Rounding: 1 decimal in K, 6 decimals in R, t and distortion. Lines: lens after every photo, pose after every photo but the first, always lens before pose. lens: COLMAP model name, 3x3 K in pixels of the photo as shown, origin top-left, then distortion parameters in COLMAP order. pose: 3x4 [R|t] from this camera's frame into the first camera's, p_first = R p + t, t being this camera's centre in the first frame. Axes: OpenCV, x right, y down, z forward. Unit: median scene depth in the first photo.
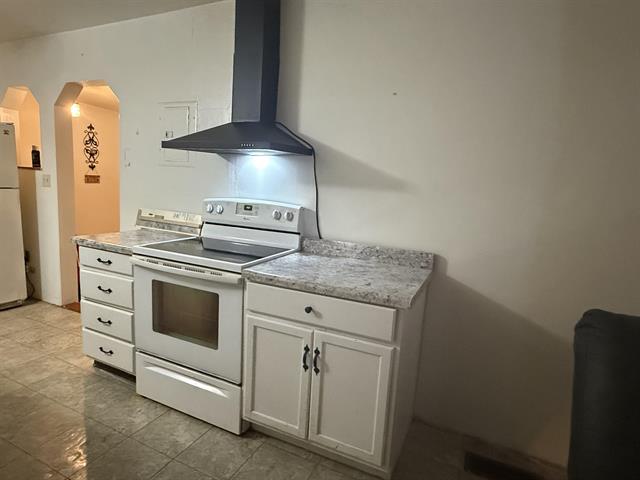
lens RADIAL K [[373.5, 0, 320.1], [0, 373.5, 240.0], [0, 0, 1]] dist [0.003122, -0.001458]
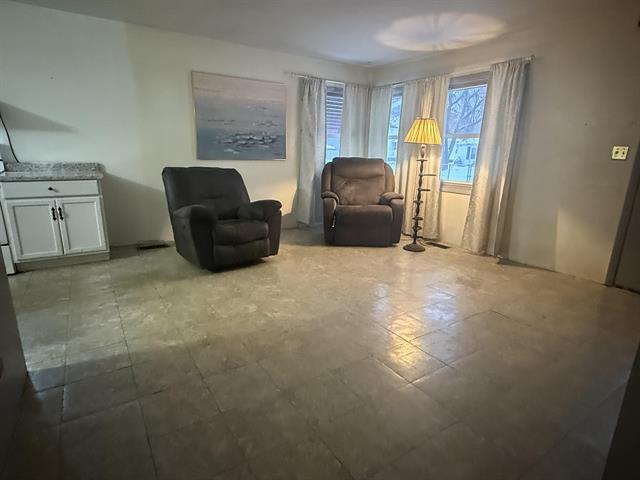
lens RADIAL K [[348.8, 0, 320.8], [0, 348.8, 241.2], [0, 0, 1]] dist [0.001839, -0.000557]
pose [[0.490591, -0.253295, 0.833764, -0.961111], [0.142296, 0.967264, 0.210124, 0.264747], [-0.859693, 0.015557, 0.510574, -1.257926]]
